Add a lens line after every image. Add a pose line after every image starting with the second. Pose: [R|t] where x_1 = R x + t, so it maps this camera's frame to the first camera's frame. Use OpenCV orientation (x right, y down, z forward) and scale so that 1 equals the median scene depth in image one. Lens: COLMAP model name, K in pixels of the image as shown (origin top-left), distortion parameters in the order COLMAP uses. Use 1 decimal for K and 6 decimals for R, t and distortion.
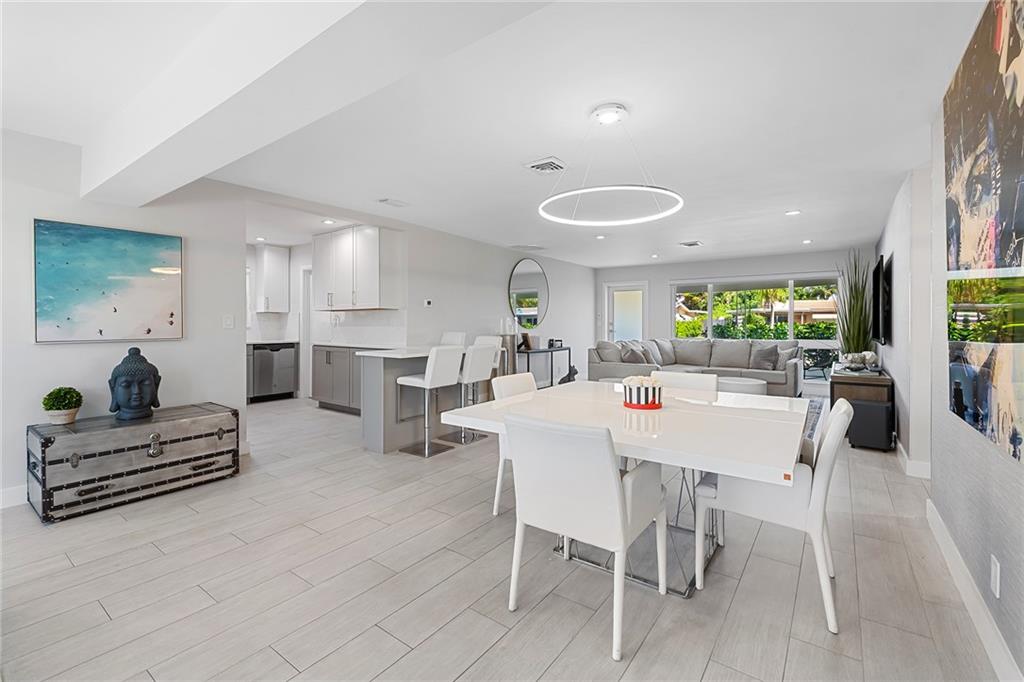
lens RADIAL K [[433.4, 0, 514.6], [0, 433.4, 326.1], [0, 0, 1]] dist [0.000448, -0.000738]
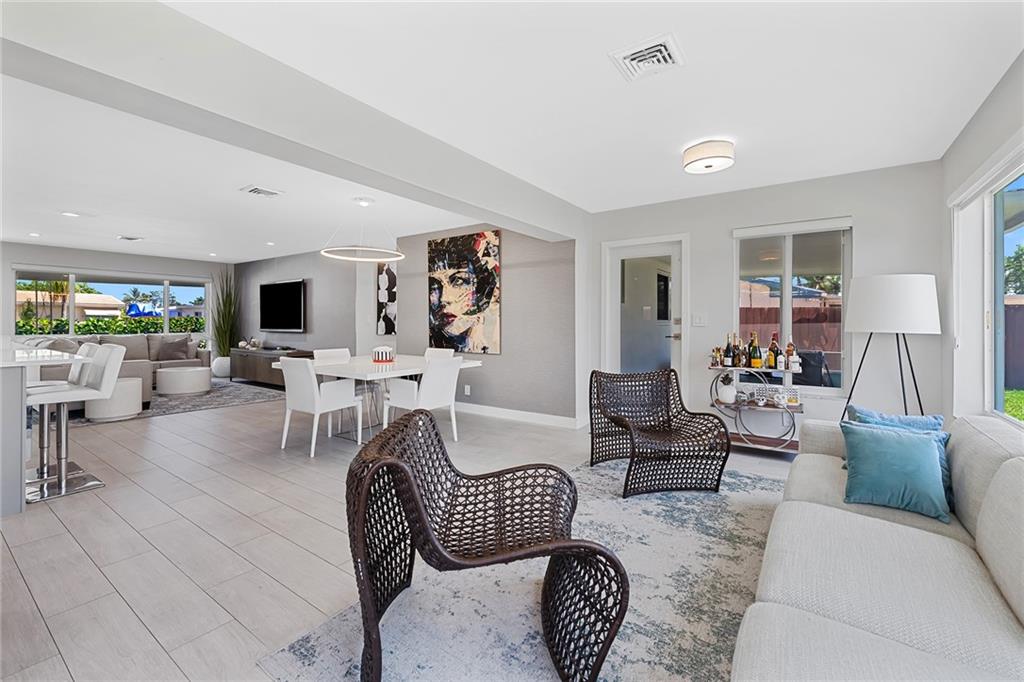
lens RADIAL K [[433.4, 0, 511.6], [0, 433.4, 322.1], [0, 0, 1]] dist [0.000448, -0.000738]
pose [[-0.026594, -0.001067, 0.999646, -0.564326], [0.000070, 0.999999, 0.001069, 0.001240], [-0.999646, 0.000098, -0.026594, 0.155734]]
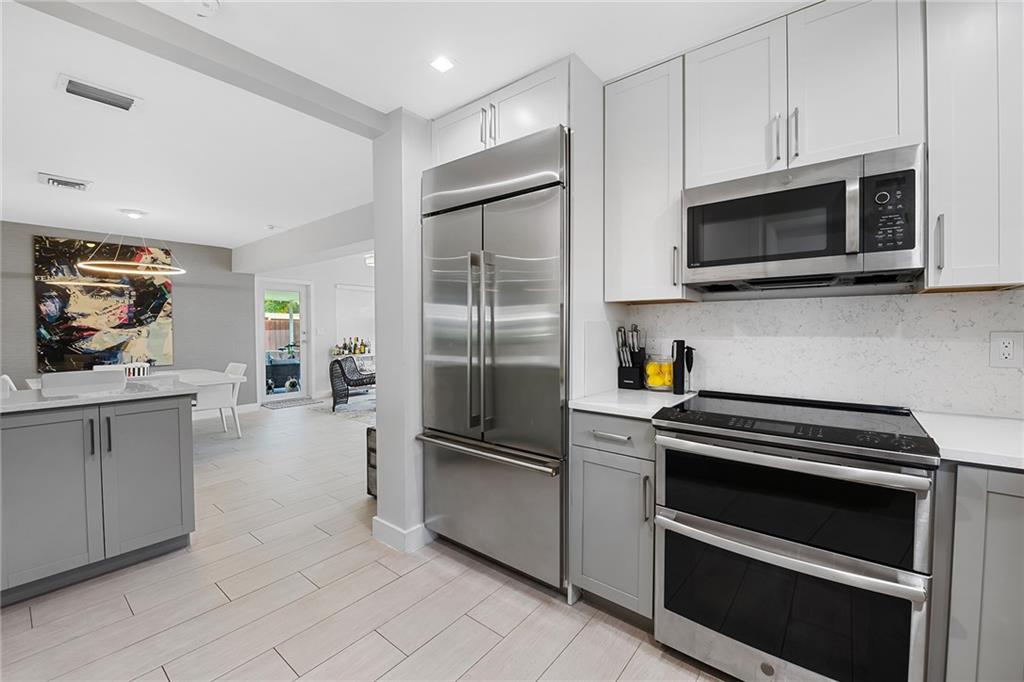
lens RADIAL K [[419.2, 0, 514.3], [0, 419.2, 336.7], [0, 0, 1]] dist [-0.014514, -0.000803]
pose [[-0.999308, 0.001504, 0.037173, -0.483654], [0.002388, 0.999715, 0.023745, -0.012555], [-0.037127, 0.023817, -0.999027, 0.921153]]
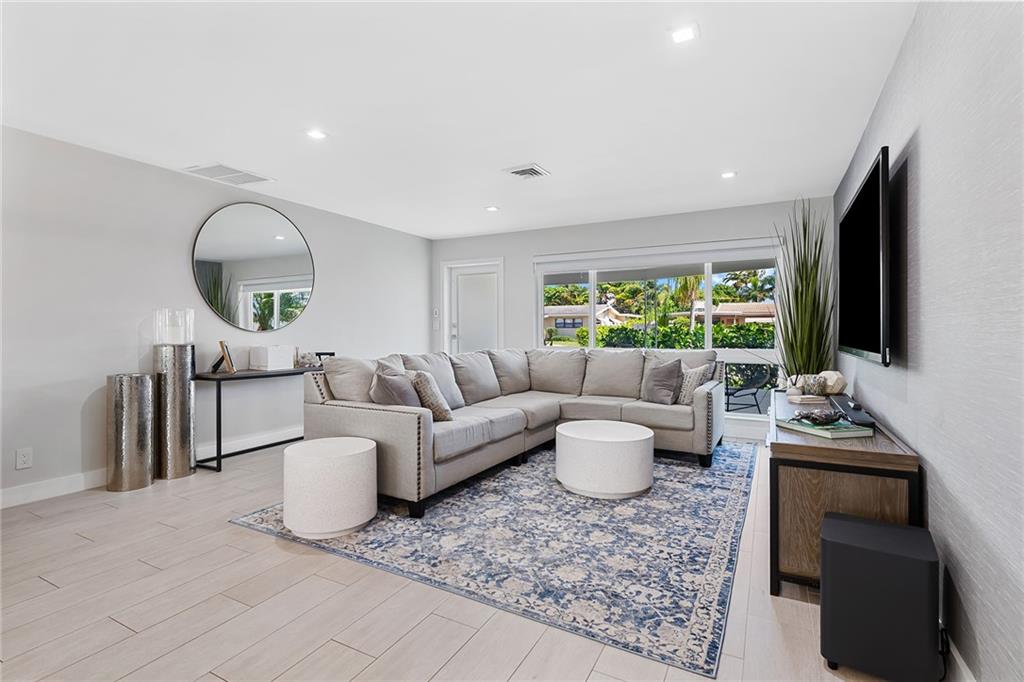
lens RADIAL K [[481.1, 0, 509.7], [0, 481.1, 335.1], [0, 0, 1]] dist [0.008561, -0.001786]
pose [[0.989258, -0.004142, 0.146121, 0.283126], [0.003230, 0.999974, 0.006476, 0.006857], [-0.146144, -0.005934, 0.989246, 0.395156]]
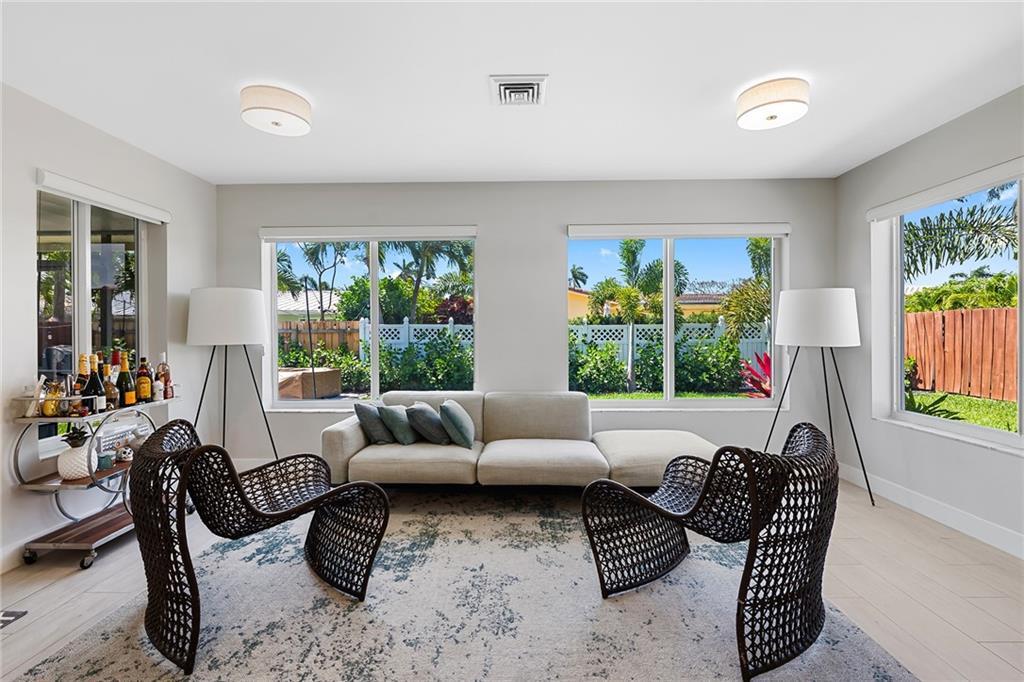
lens RADIAL K [[462.4, 0, 513.1], [0, 462.4, 334.8], [0, 0, 1]] dist [-0.000971, -0.001917]
pose [[-0.814519, 0.008753, -0.580071, -0.063285], [0.003417, 0.999941, 0.010291, -0.001947], [0.580127, 0.006401, -0.814501, 0.331459]]
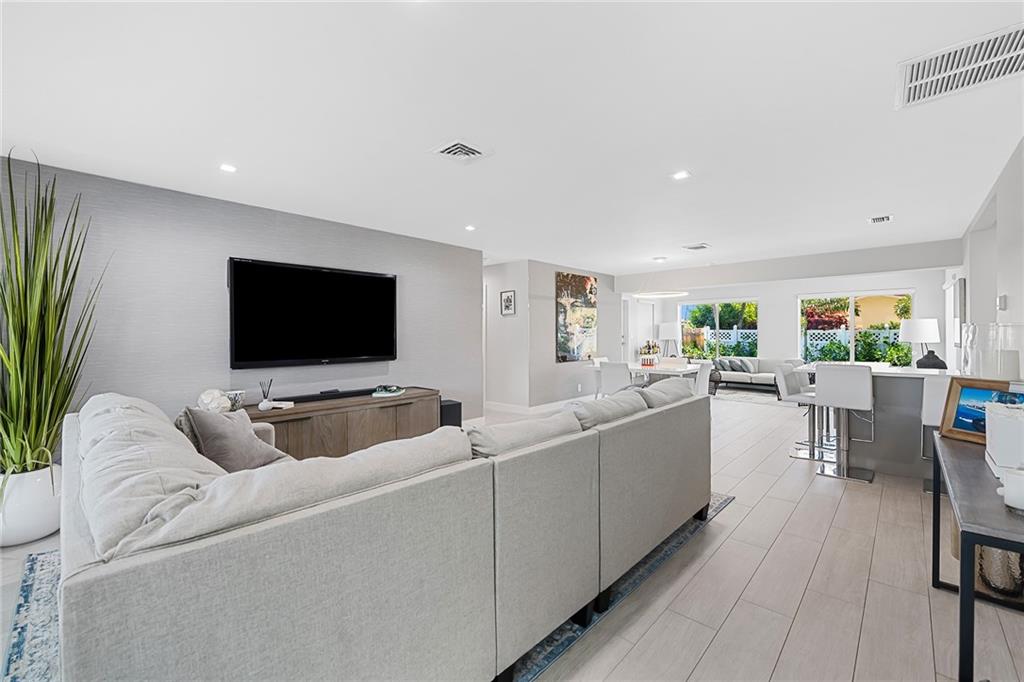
lens RADIAL K [[424.0, 0, 514.2], [0, 424.0, 333.3], [0, 0, 1]] dist [0.000554, 0.000091]
pose [[-0.994680, 0.004423, 0.102919, 0.298496], [0.004578, 0.999989, 0.001263, -0.013443], [-0.102912, 0.001727, -0.994689, 1.315346]]
